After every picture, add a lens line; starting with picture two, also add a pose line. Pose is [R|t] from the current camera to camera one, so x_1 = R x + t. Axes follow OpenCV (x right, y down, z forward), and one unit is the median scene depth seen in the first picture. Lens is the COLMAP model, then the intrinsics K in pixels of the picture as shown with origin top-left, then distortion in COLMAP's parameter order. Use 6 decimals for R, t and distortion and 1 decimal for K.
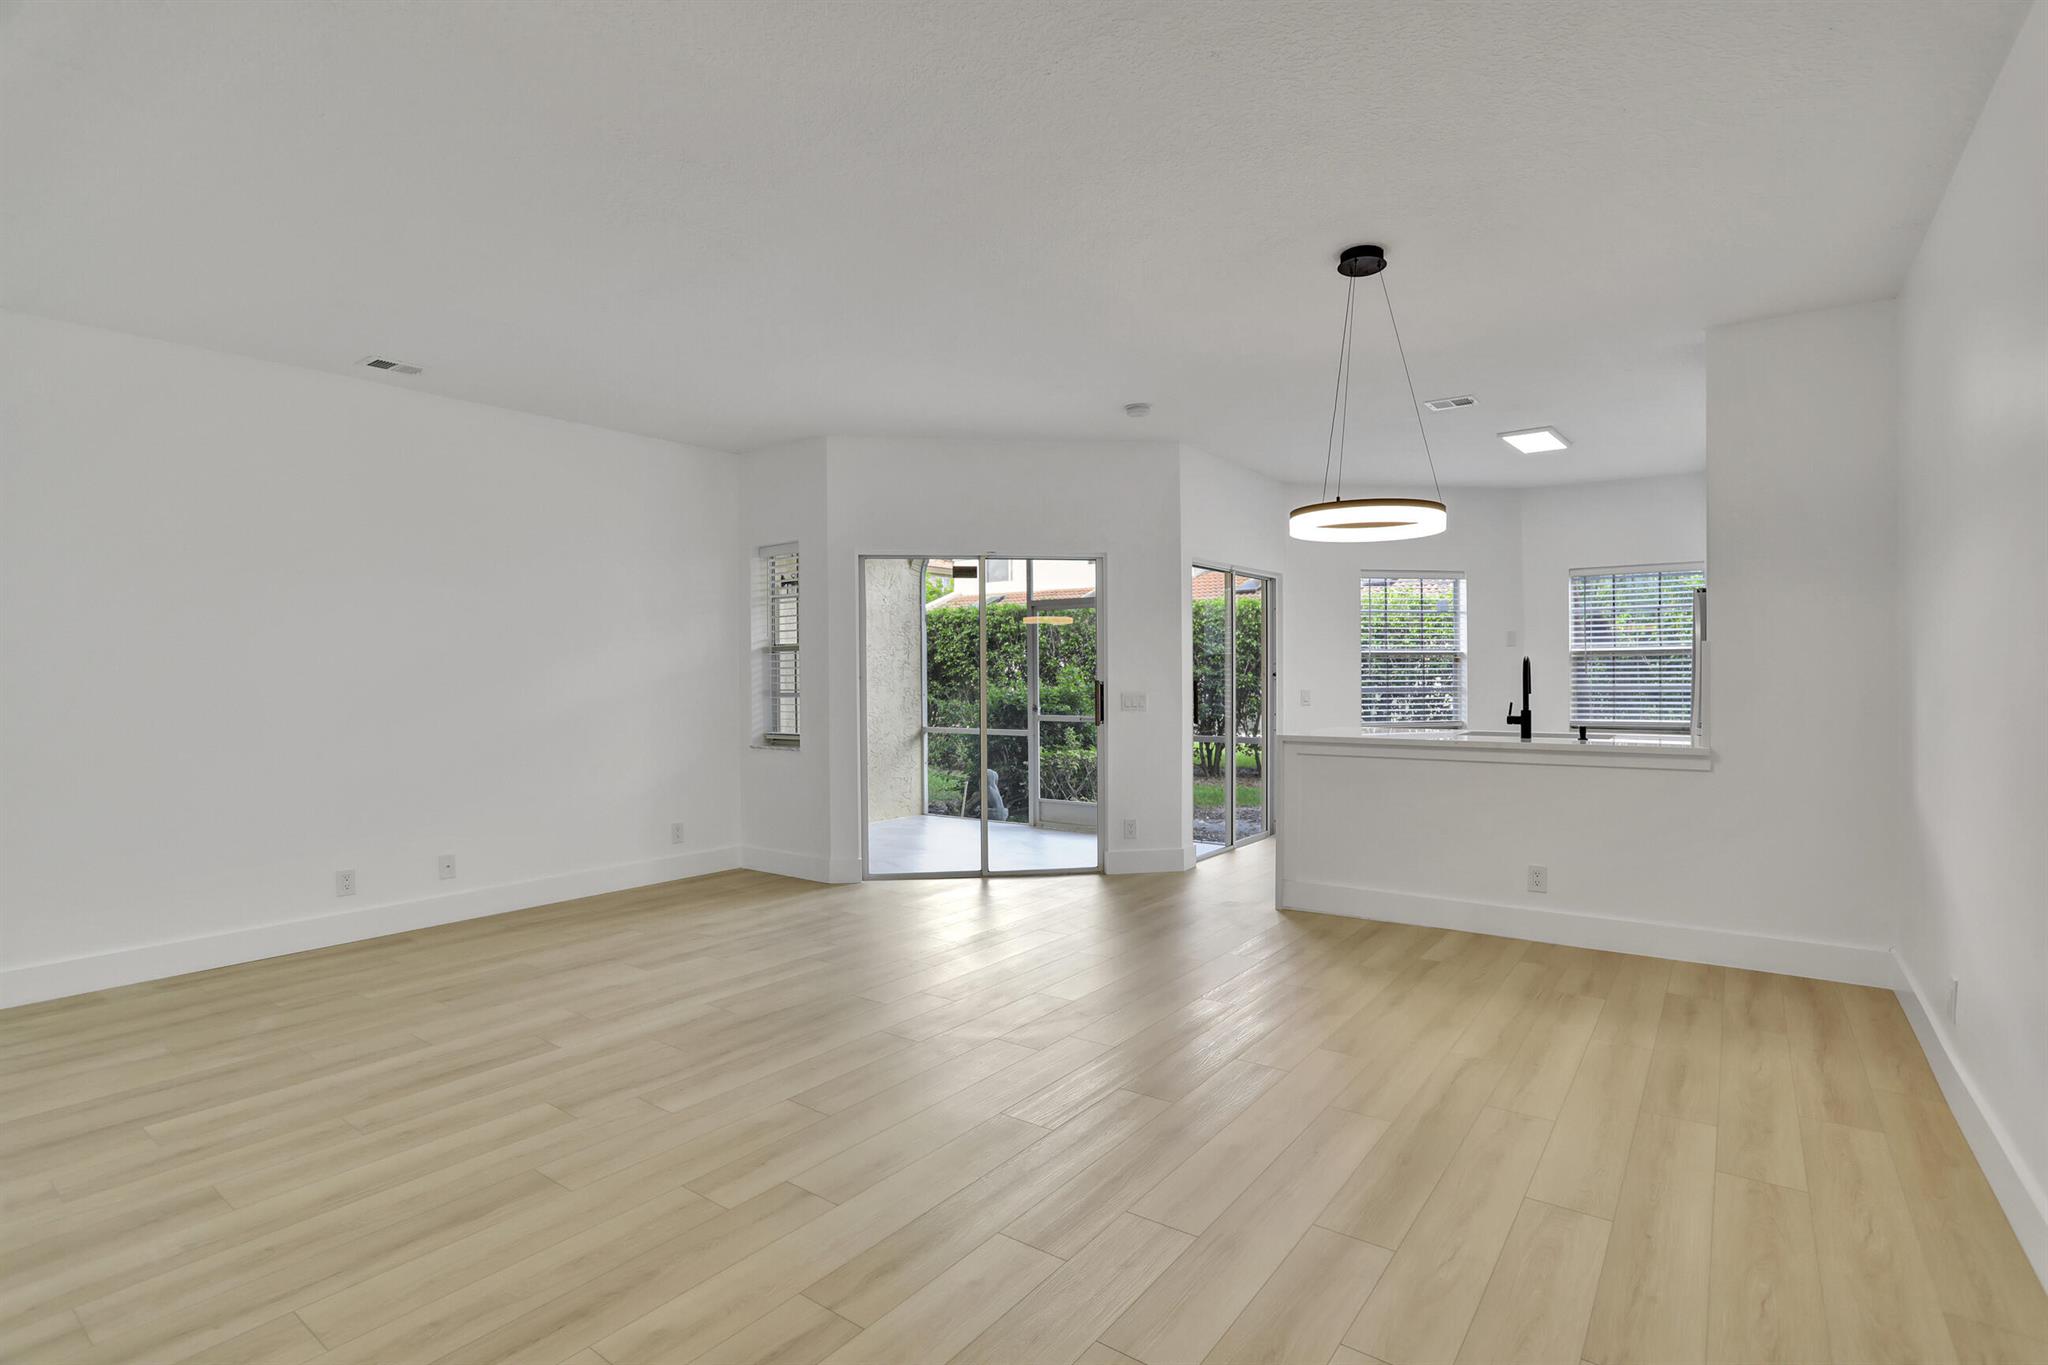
lens RADIAL K [[996.9, 0, 1029.7], [0, 996.9, 688.9], [0, 0, 1]] dist [-0.064915, 0.031577]
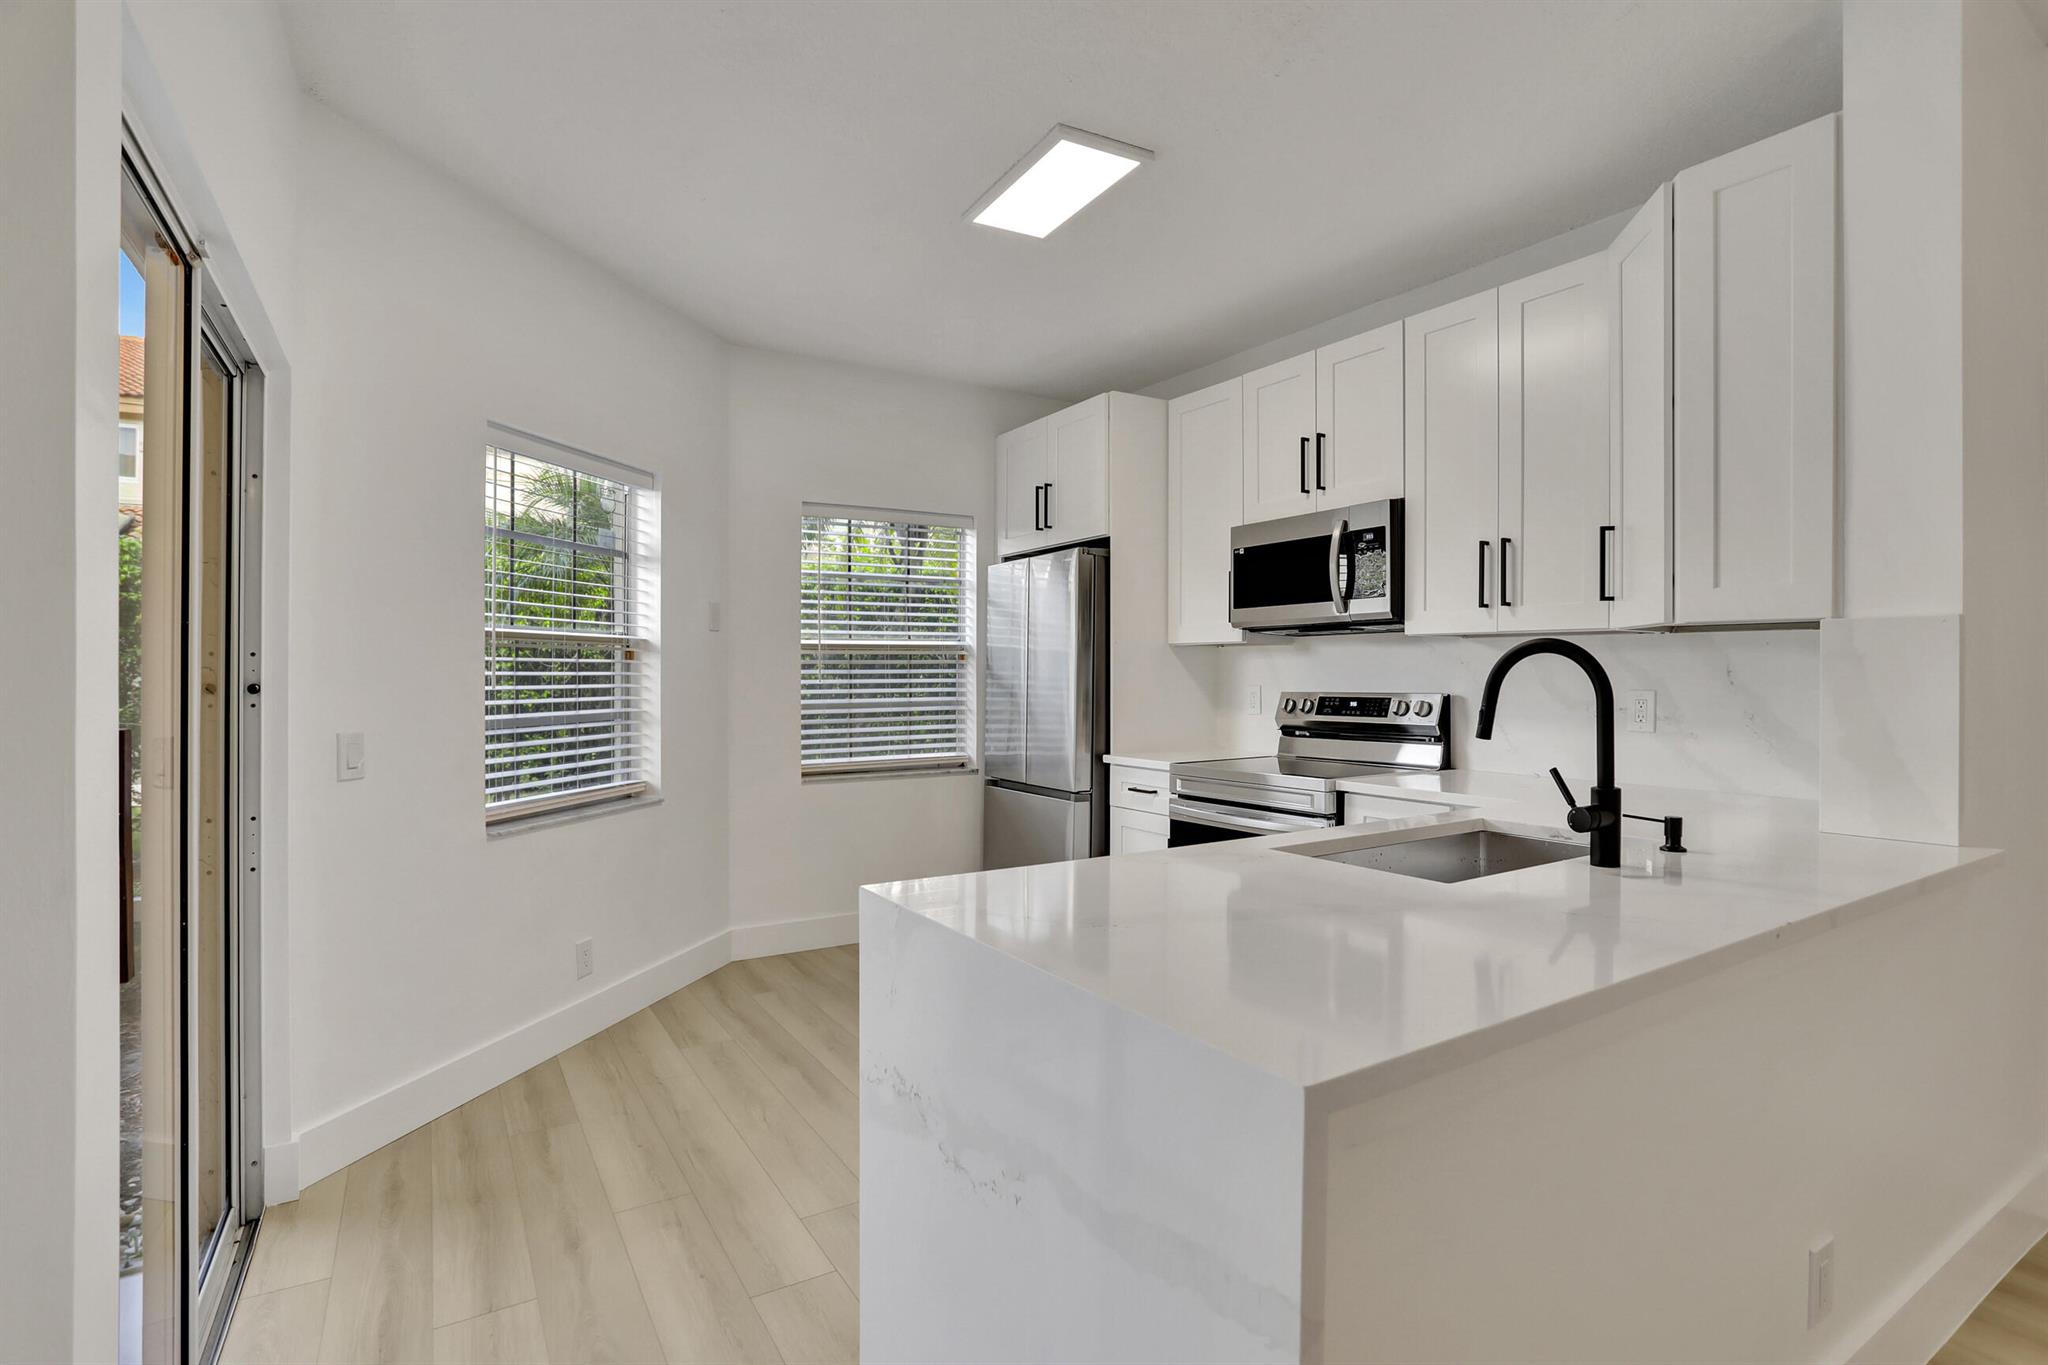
lens RADIAL K [[996.9, 0, 1029.7], [0, 996.9, 688.9], [0, 0, 1]] dist [-0.064915, 0.031577]
pose [[0.367549, -0.009388, 0.929957, 0.075179], [0.015699, 0.999869, 0.003889, -0.018667], [-0.929872, 0.013170, 0.367648, 1.000814]]
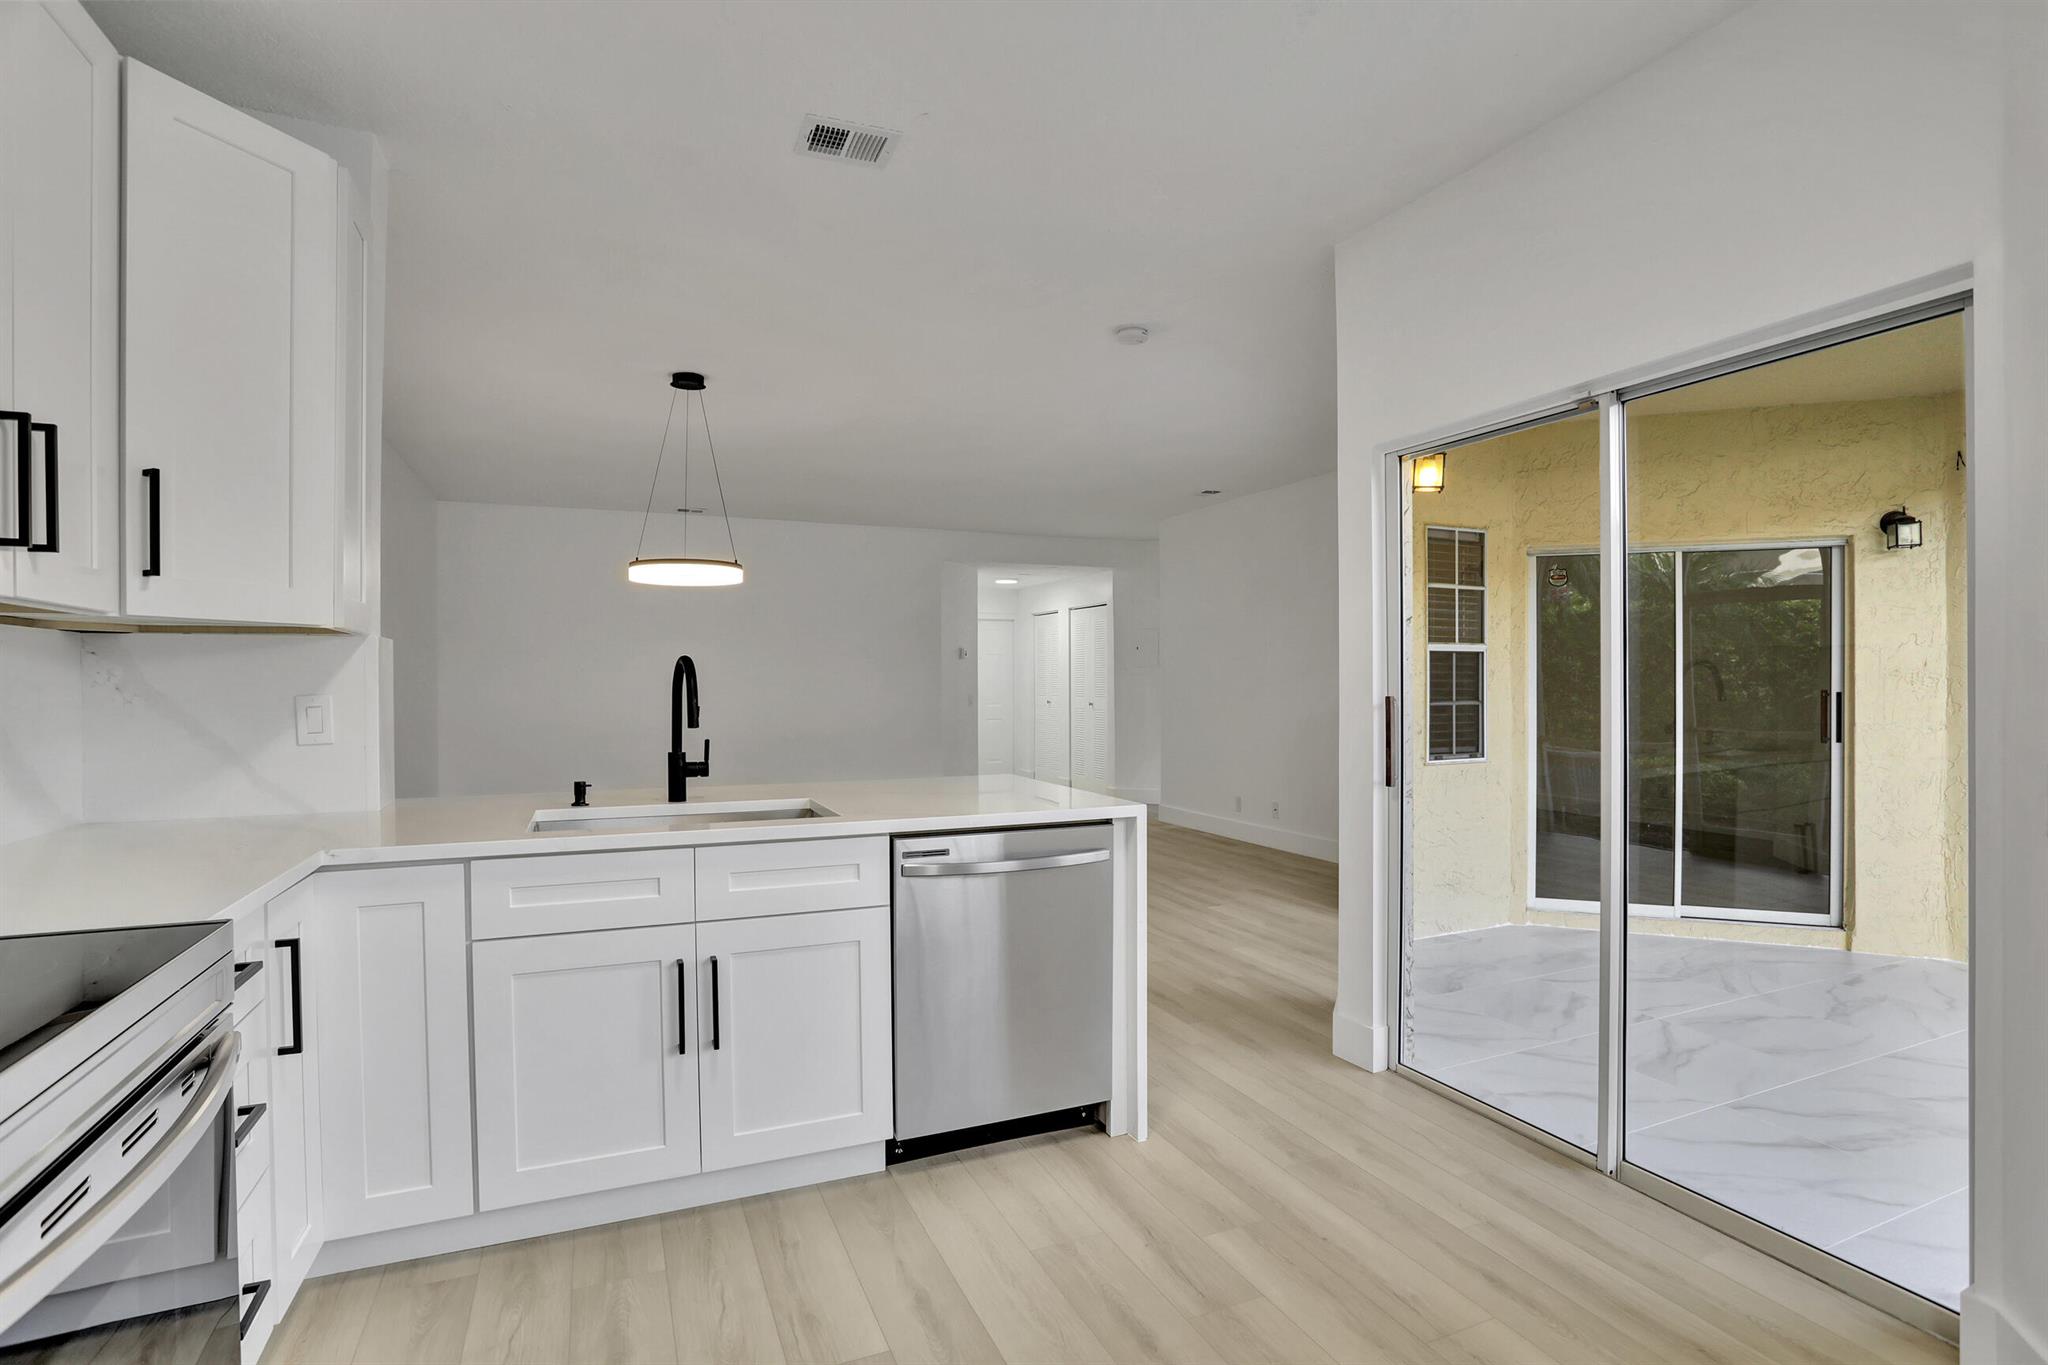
lens RADIAL K [[996.9, 0, 1029.7], [0, 996.9, 688.9], [0, 0, 1]] dist [-0.064915, 0.031577]
pose [[-0.484378, 0.014430, -0.874740, 0.872566], [-0.007784, 0.999753, 0.020802, -0.028692], [0.874824, 0.016885, -0.484146, 1.386343]]
